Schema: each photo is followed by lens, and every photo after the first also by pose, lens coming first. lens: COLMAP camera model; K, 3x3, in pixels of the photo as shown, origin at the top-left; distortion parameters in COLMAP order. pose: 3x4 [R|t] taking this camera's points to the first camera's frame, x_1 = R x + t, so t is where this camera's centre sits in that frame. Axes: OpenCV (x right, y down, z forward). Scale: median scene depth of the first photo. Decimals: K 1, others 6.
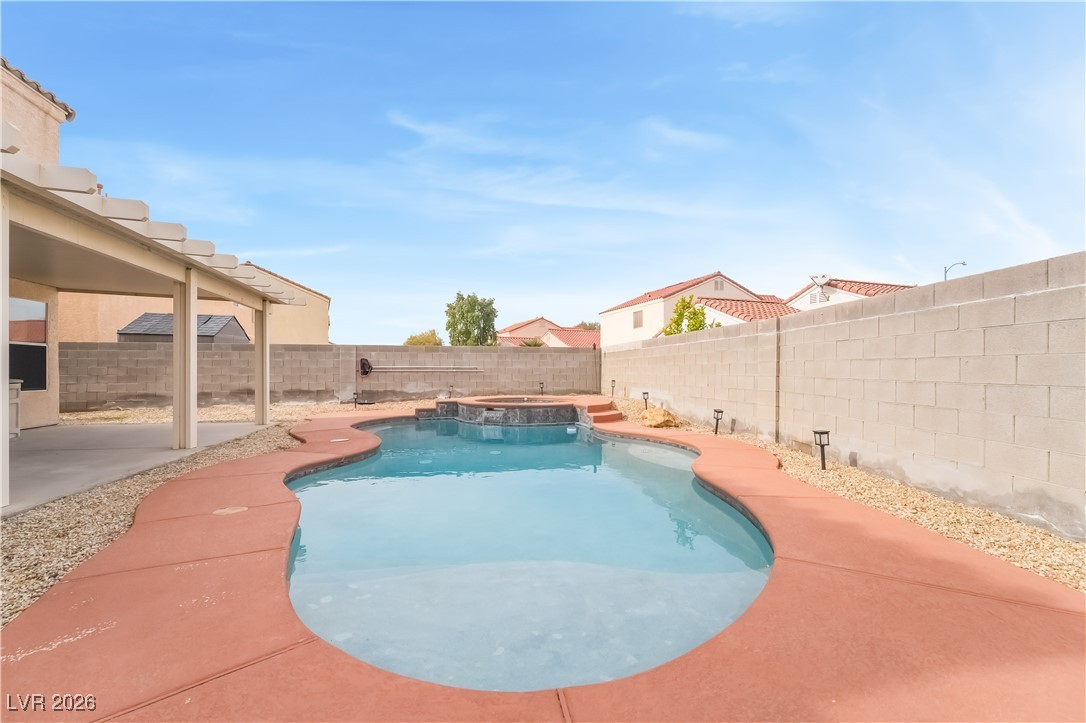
lens RADIAL K [[446.7, 0, 534.1], [0, 446.7, 368.2], [0, 0, 1]] dist [-0.004230, 0.000159]
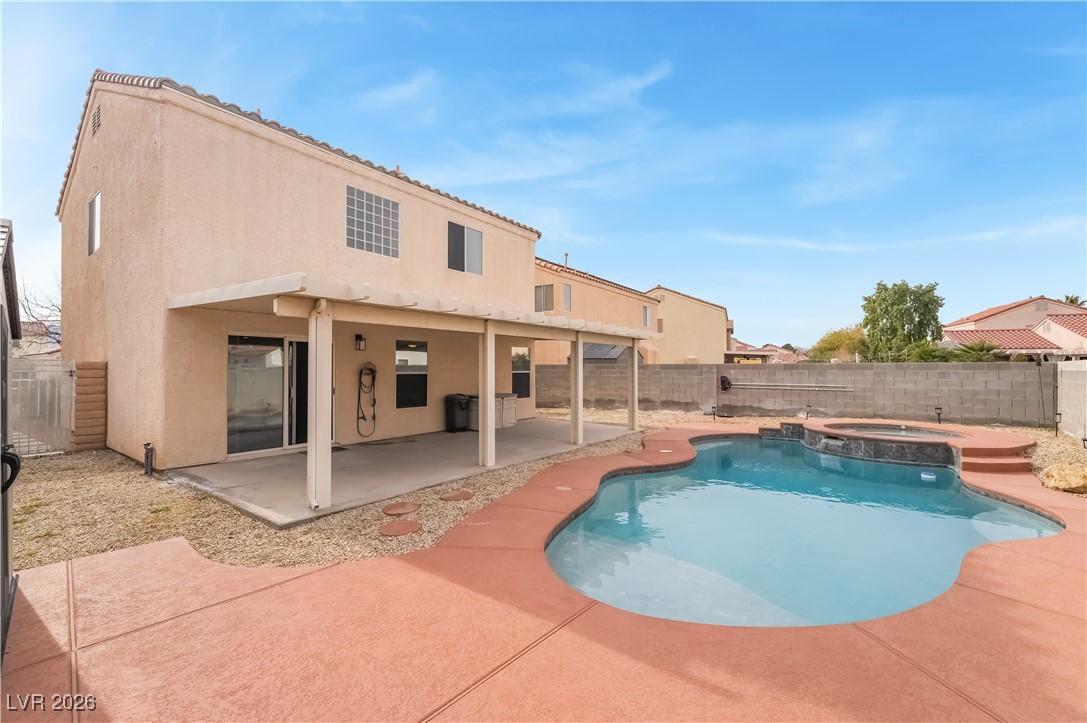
lens RADIAL K [[450.9, 0, 551.5], [0, 450.9, 364.6], [0, 0, 1]] dist [0.000081, 0.000243]
pose [[0.666635, -0.001492, -0.745383, 0.177664], [0.000119, 0.999998, -0.001896, -0.049383], [0.745385, 0.001175, 0.666634, -0.074127]]
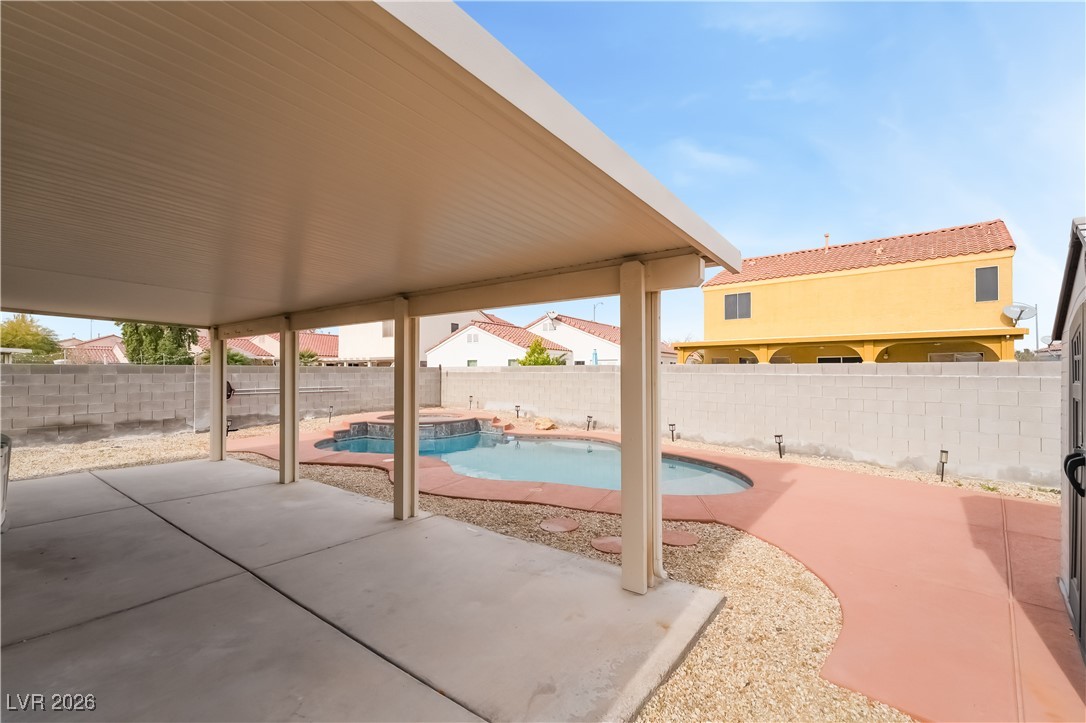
lens RADIAL K [[457.9, 0, 547.7], [0, 457.9, 367.1], [0, 0, 1]] dist [-0.000897, 0.000010]
pose [[0.766204, 0.008206, 0.642545, -0.492081], [-0.004322, 0.999962, -0.007618, -0.046507], [-0.642582, 0.003060, 0.766210, -0.129744]]
